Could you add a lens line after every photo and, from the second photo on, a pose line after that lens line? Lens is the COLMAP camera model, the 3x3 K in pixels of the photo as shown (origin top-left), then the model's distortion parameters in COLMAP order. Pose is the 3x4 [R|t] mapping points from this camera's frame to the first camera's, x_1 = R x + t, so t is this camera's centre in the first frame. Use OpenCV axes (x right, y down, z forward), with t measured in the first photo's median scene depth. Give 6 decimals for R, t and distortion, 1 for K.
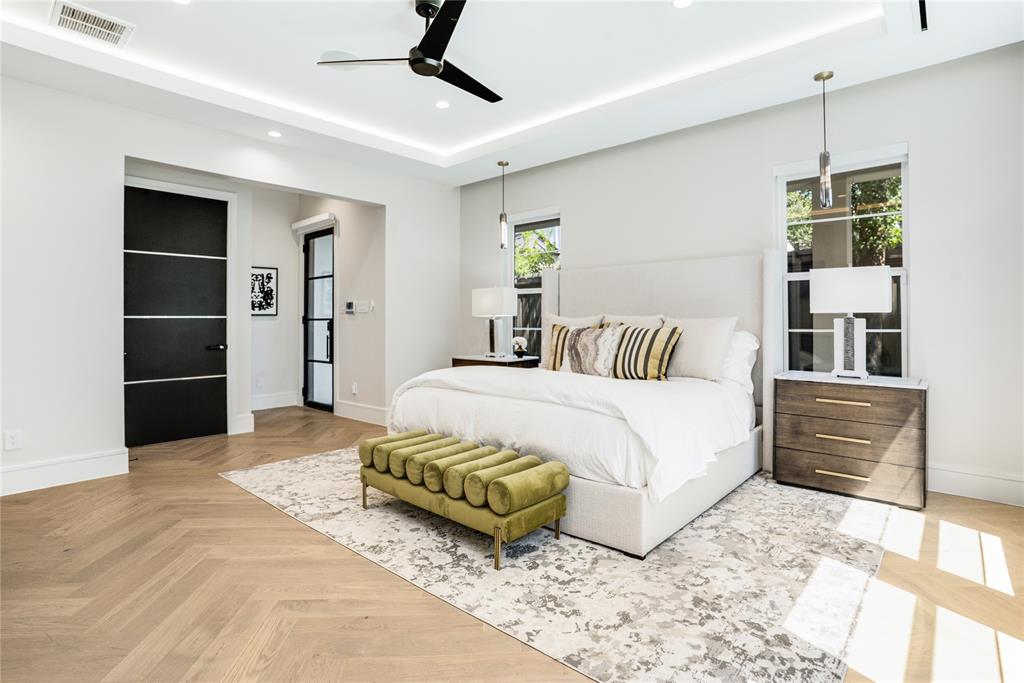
lens RADIAL K [[496.2, 0, 510.5], [0, 496.2, 318.2], [0, 0, 1]] dist [-0.026956, 0.003361]
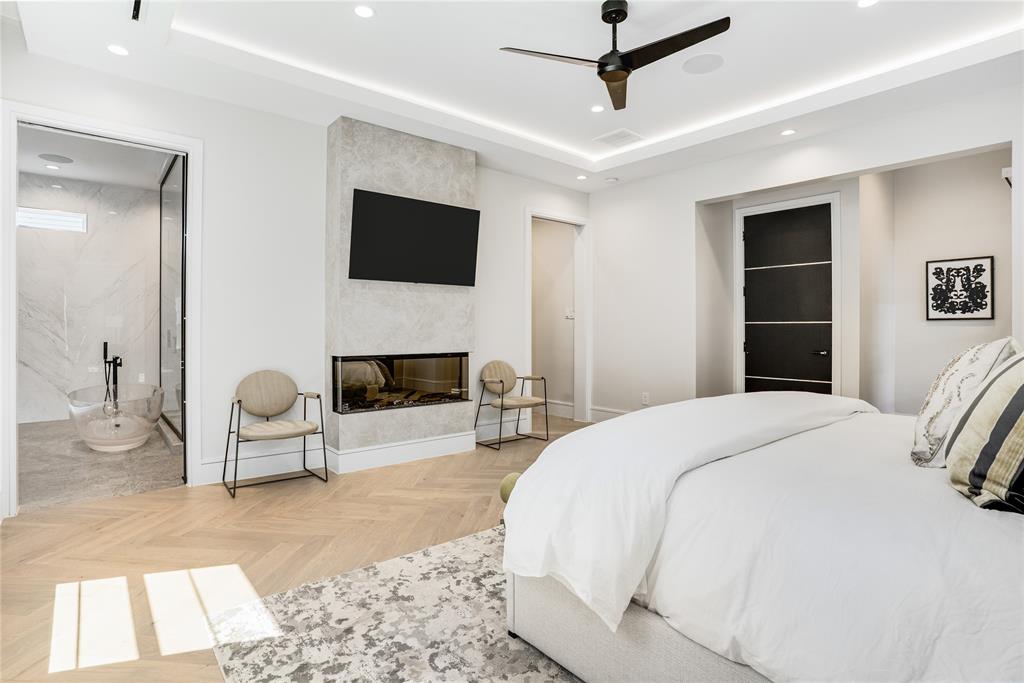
lens RADIAL K [[496.2, 0, 512.8], [0, 496.2, 336.2], [0, 0, 1]] dist [-0.026956, 0.003361]
pose [[-0.107065, 0.019515, -0.994060, 1.248076], [0.007757, 0.999793, 0.018792, 0.001911], [0.994222, -0.005699, -0.107194, 1.316215]]
